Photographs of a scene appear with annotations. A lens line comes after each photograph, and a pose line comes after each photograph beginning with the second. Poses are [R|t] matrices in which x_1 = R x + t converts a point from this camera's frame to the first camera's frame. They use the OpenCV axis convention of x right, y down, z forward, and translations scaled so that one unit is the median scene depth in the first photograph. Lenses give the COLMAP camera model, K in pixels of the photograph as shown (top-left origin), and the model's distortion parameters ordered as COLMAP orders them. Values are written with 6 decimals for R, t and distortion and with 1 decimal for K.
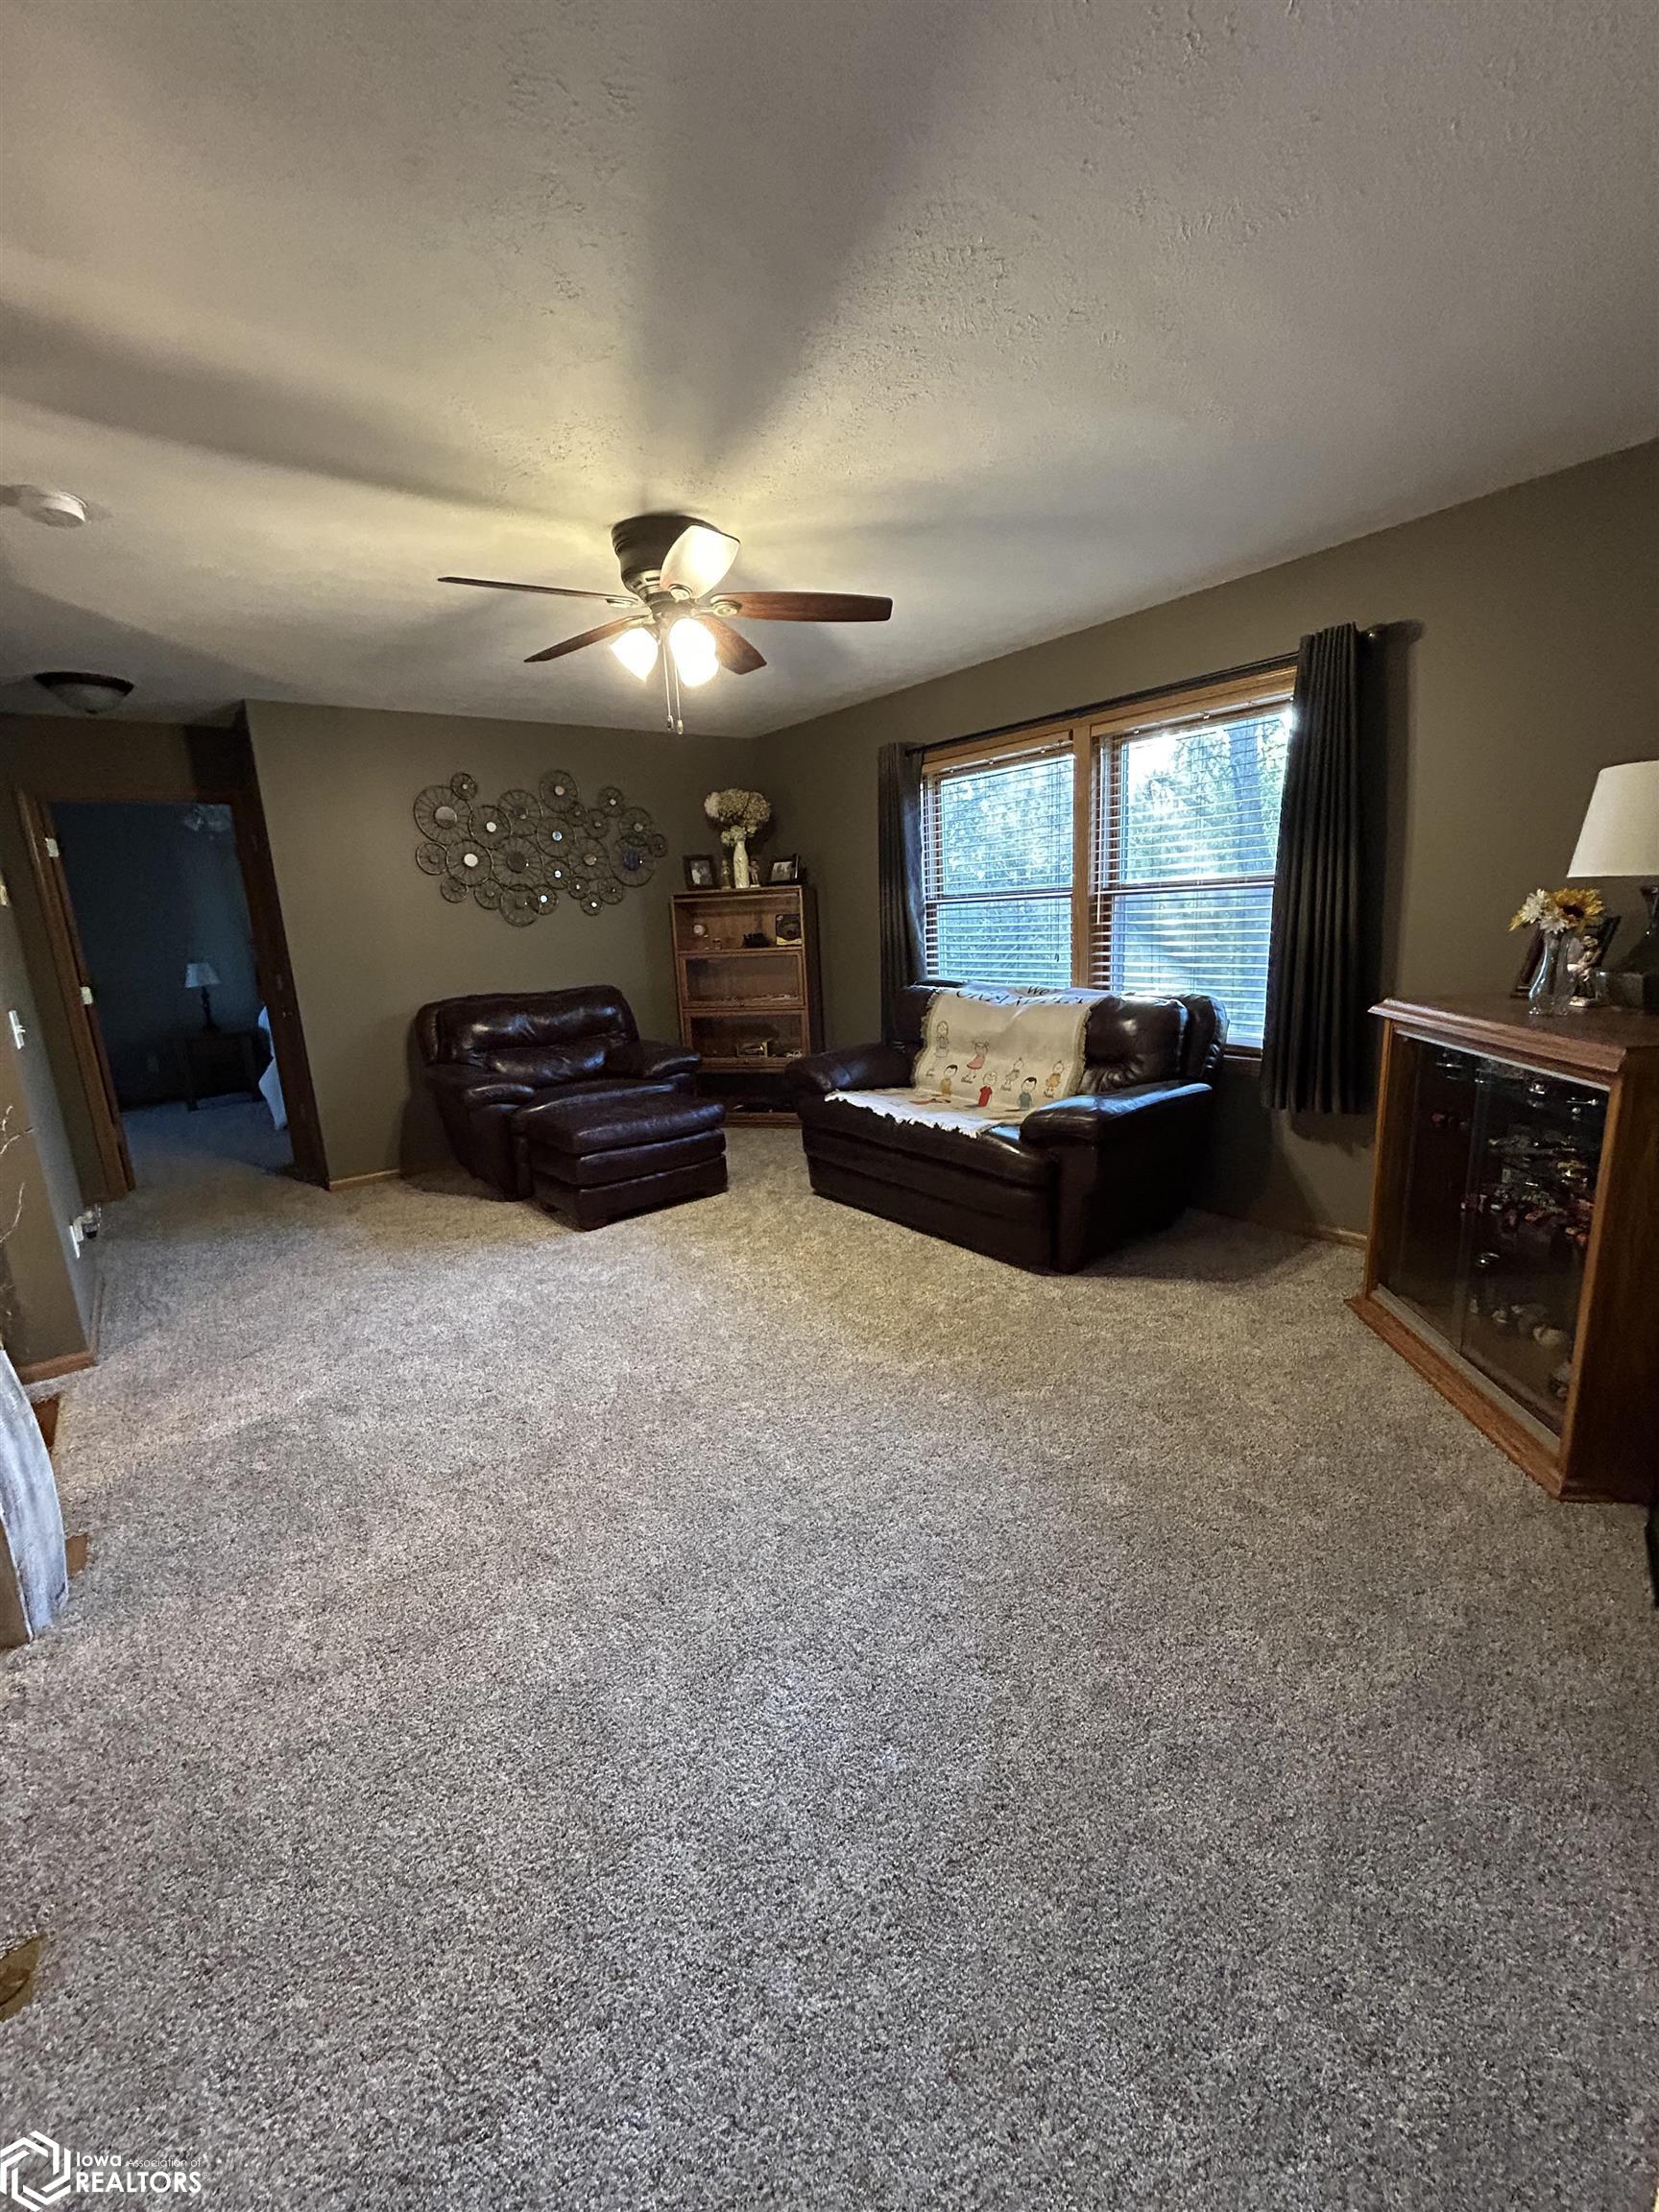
lens RADIAL K [[896.7, 0, 826.8], [0, 896.7, 1102.6], [0, 0, 1]] dist [-0.000412, -0.000215]
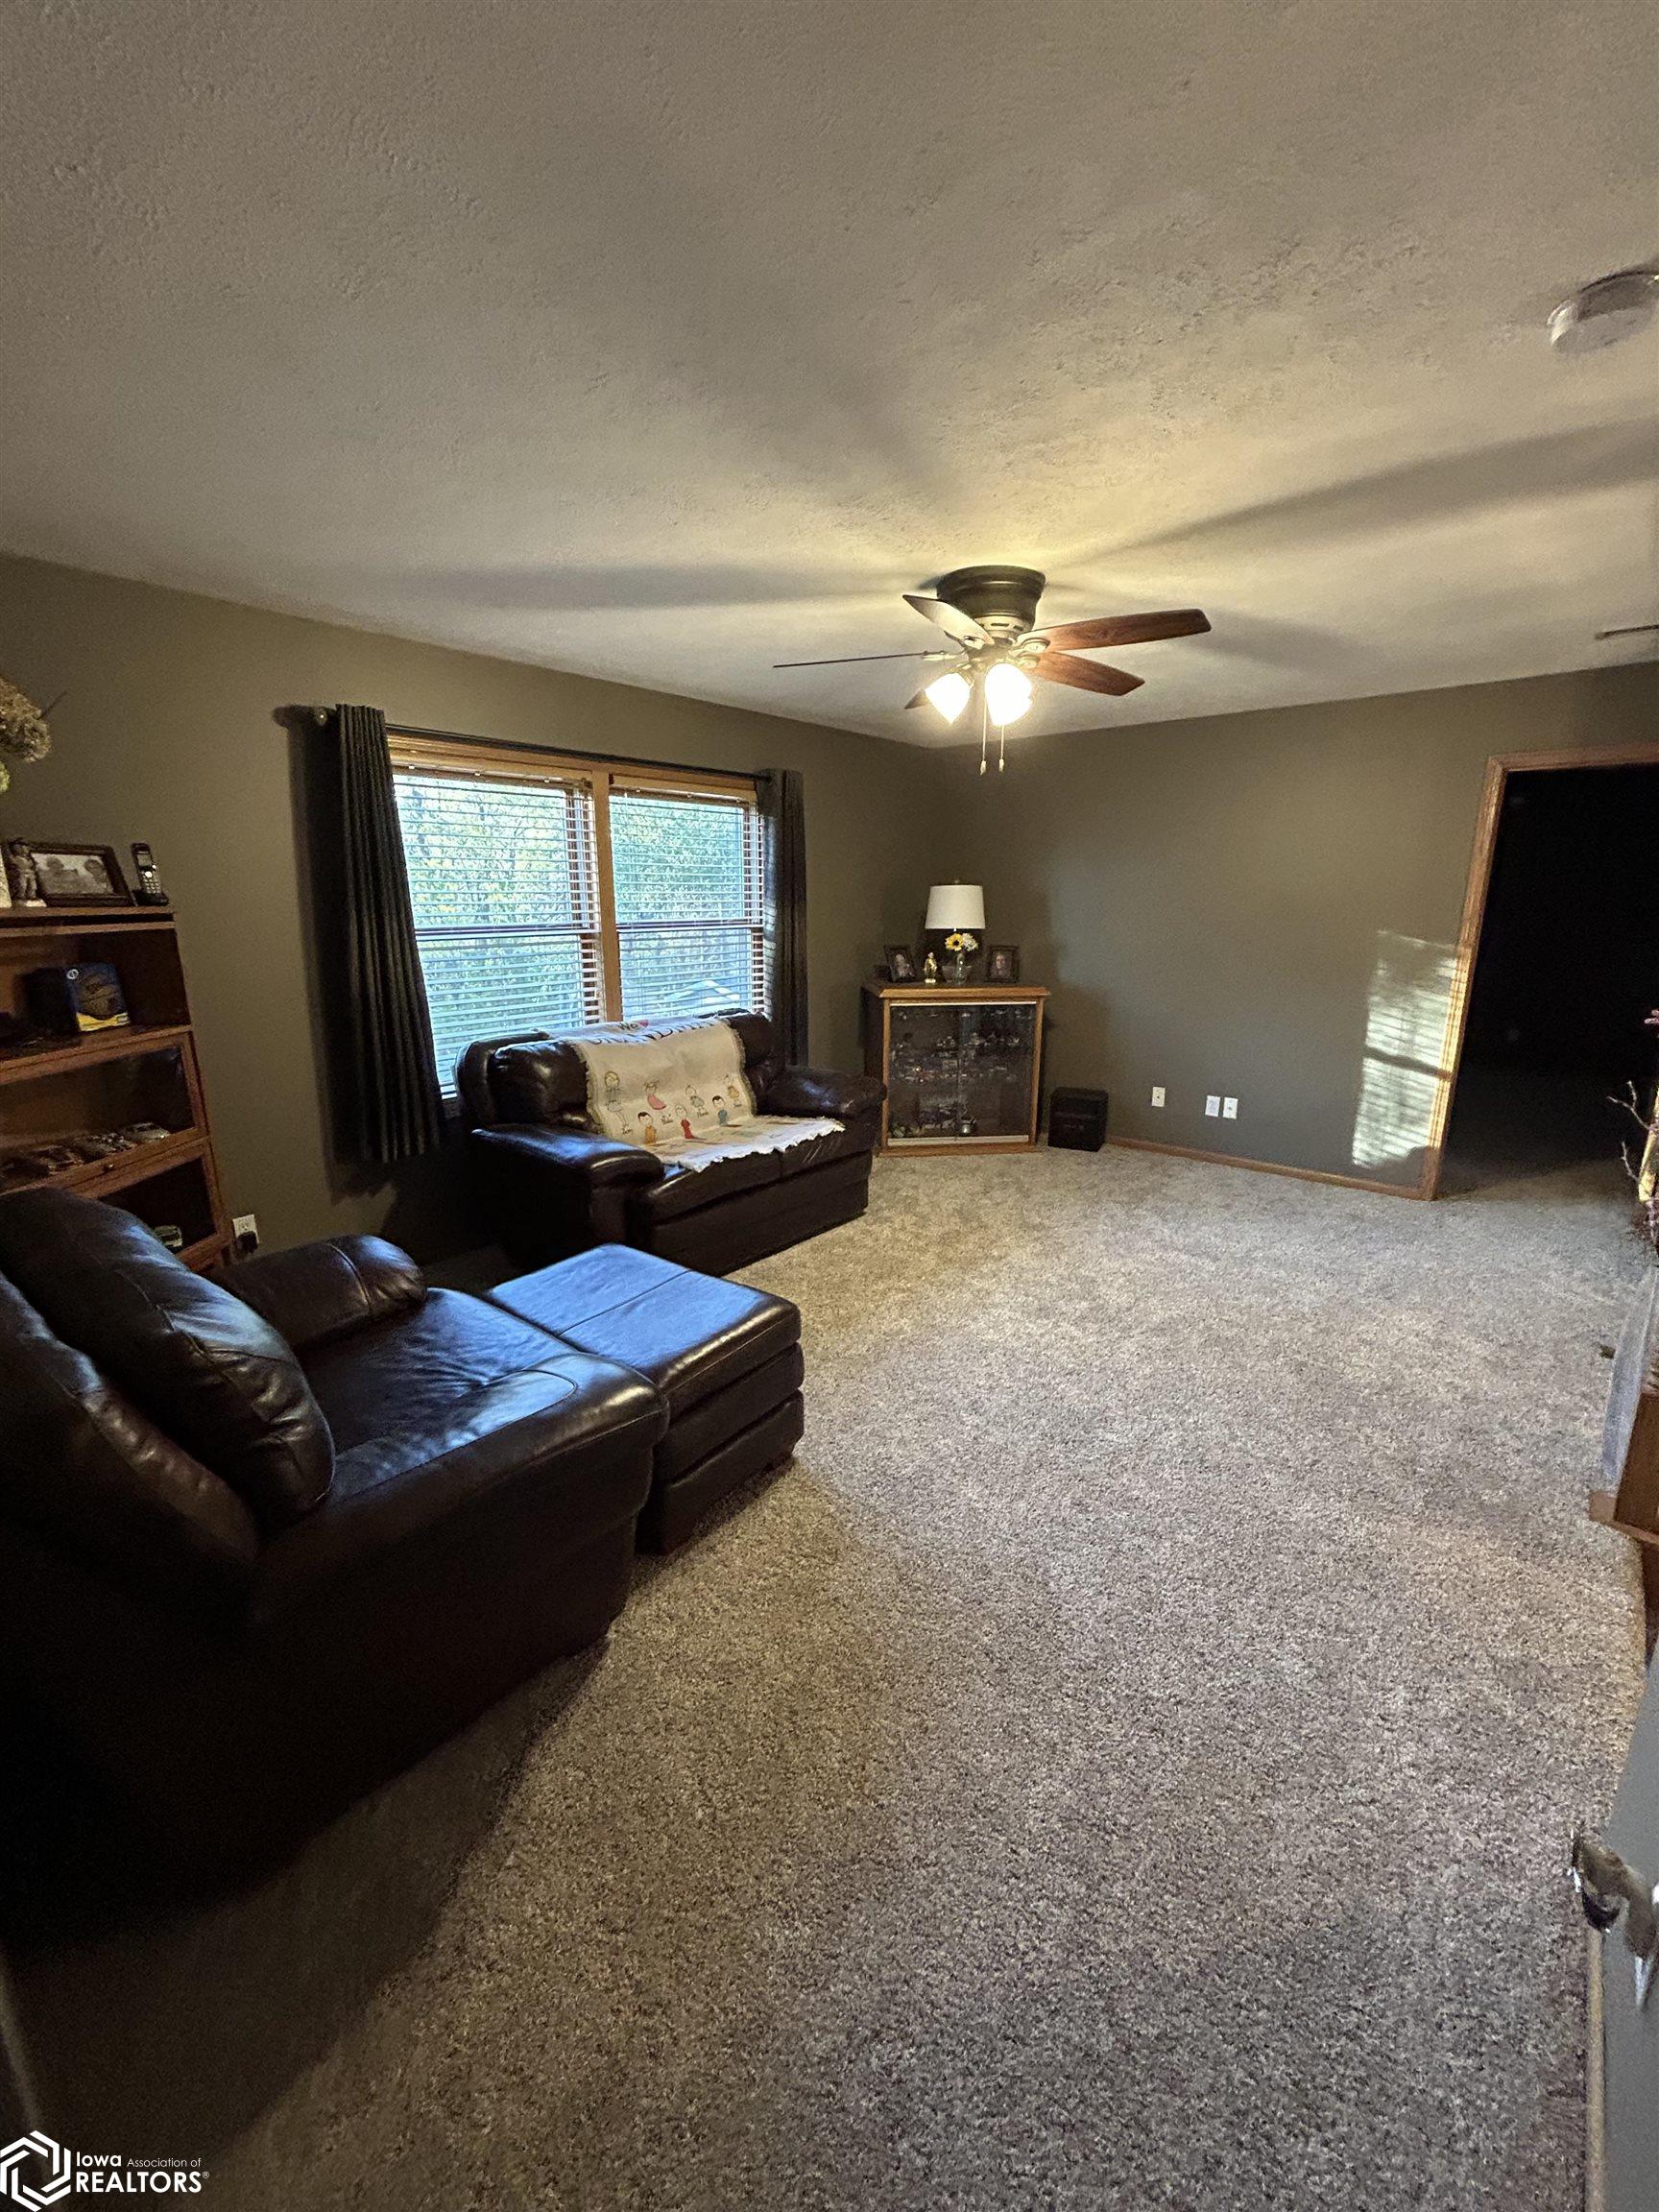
lens RADIAL K [[896.7, 0, 823.1], [0, 896.7, 1104.1], [0, 0, 1]] dist [-0.000412, -0.000215]
pose [[-0.206635, -0.177623, 0.962160, -0.847075], [0.219797, 0.949822, 0.222549, -0.231006], [-0.953410, 0.257466, -0.157225, 1.026695]]
